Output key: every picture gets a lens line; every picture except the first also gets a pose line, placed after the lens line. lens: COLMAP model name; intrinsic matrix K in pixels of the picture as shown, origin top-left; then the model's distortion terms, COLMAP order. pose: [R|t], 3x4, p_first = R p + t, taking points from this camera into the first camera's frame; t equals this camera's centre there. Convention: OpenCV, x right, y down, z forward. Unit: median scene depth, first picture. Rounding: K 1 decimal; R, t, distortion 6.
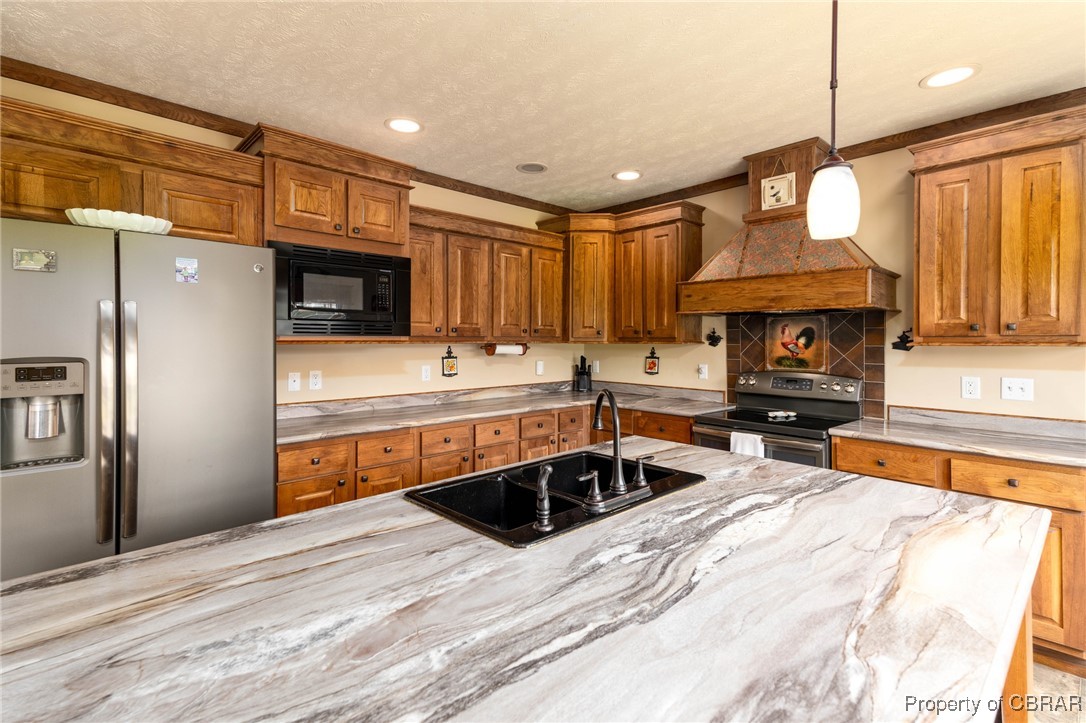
lens RADIAL K [[500.5, 0, 516.6], [0, 500.5, 340.3], [0, 0, 1]] dist [0.003061, 0.000137]
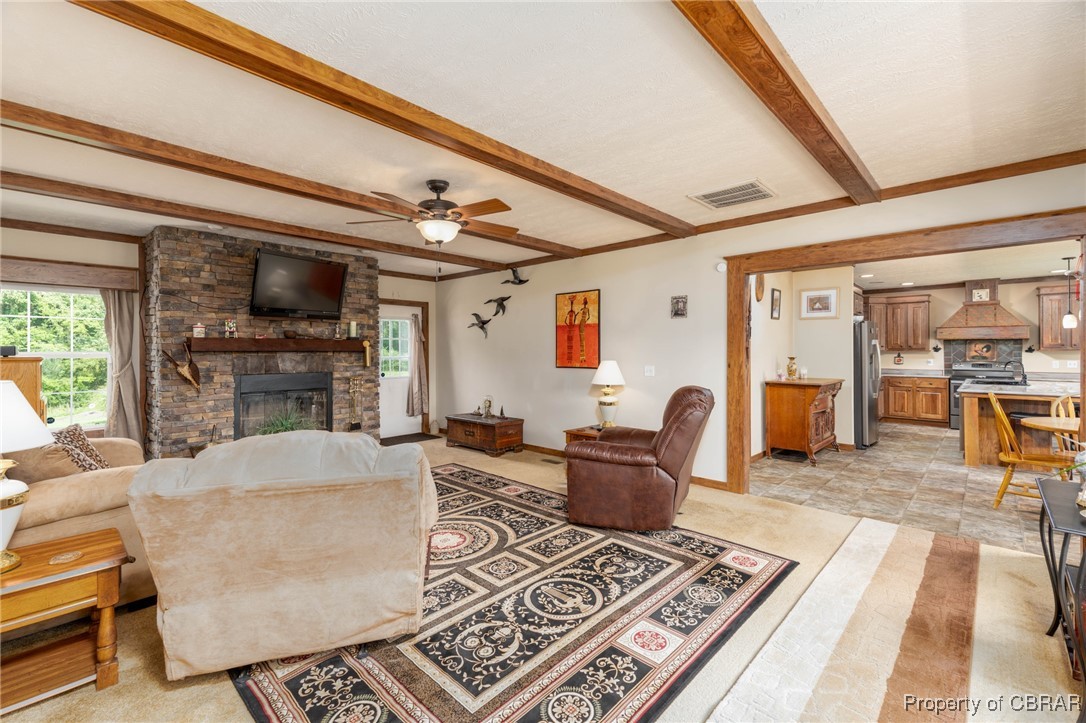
lens RADIAL K [[473.9, 0, 534.3], [0, 473.9, 357.7], [0, 0, 1]] dist [0.022638, 0.000928]
pose [[0.996282, 0.000713, 0.086149, -1.756839], [-0.001516, 0.999956, 0.009249, 0.020769], [-0.086138, -0.009345, 0.996239, -1.172838]]
